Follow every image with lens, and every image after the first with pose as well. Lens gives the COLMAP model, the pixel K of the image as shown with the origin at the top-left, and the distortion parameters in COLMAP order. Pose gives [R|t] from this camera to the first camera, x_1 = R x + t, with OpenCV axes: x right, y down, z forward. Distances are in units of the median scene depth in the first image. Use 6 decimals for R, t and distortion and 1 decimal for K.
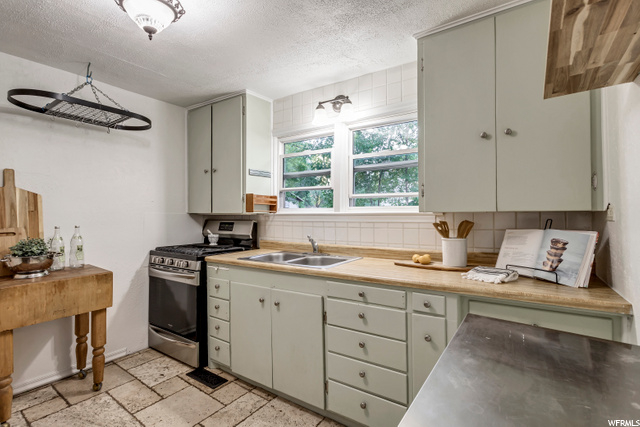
lens RADIAL K [[306.1, 0, 321.6], [0, 306.1, 211.6], [0, 0, 1]] dist [-0.001023, 0.000553]
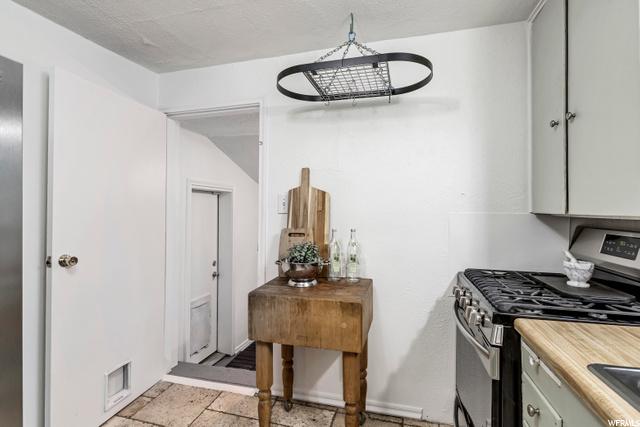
lens RADIAL K [[306.1, 0, 318.9], [0, 306.1, 209.7], [0, 0, 1]] dist [-0.001023, 0.000553]
pose [[0.330341, -0.000443, -0.943861, -0.075640], [0.007811, 0.999967, 0.002264, -0.007081], [0.943829, -0.008121, 0.330334, 0.655757]]
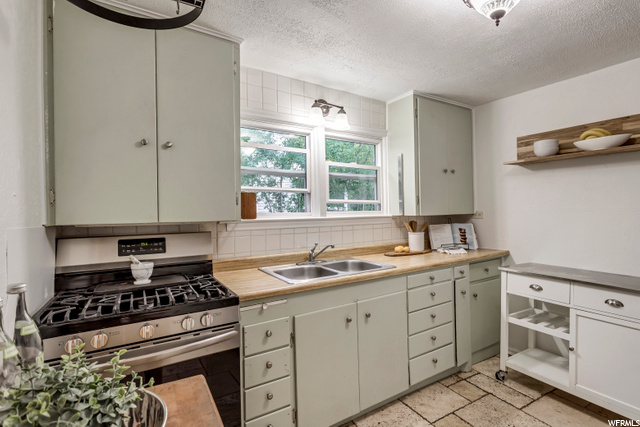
lens RADIAL K [[306.1, 0, 323.8], [0, 306.1, 212.0], [0, 0, 1]] dist [-0.001023, 0.000553]
pose [[0.401336, -0.000739, 0.915930, -0.940099], [0.009163, 0.999953, -0.003208, -0.011924], [-0.915885, 0.009680, 0.401324, 0.660164]]
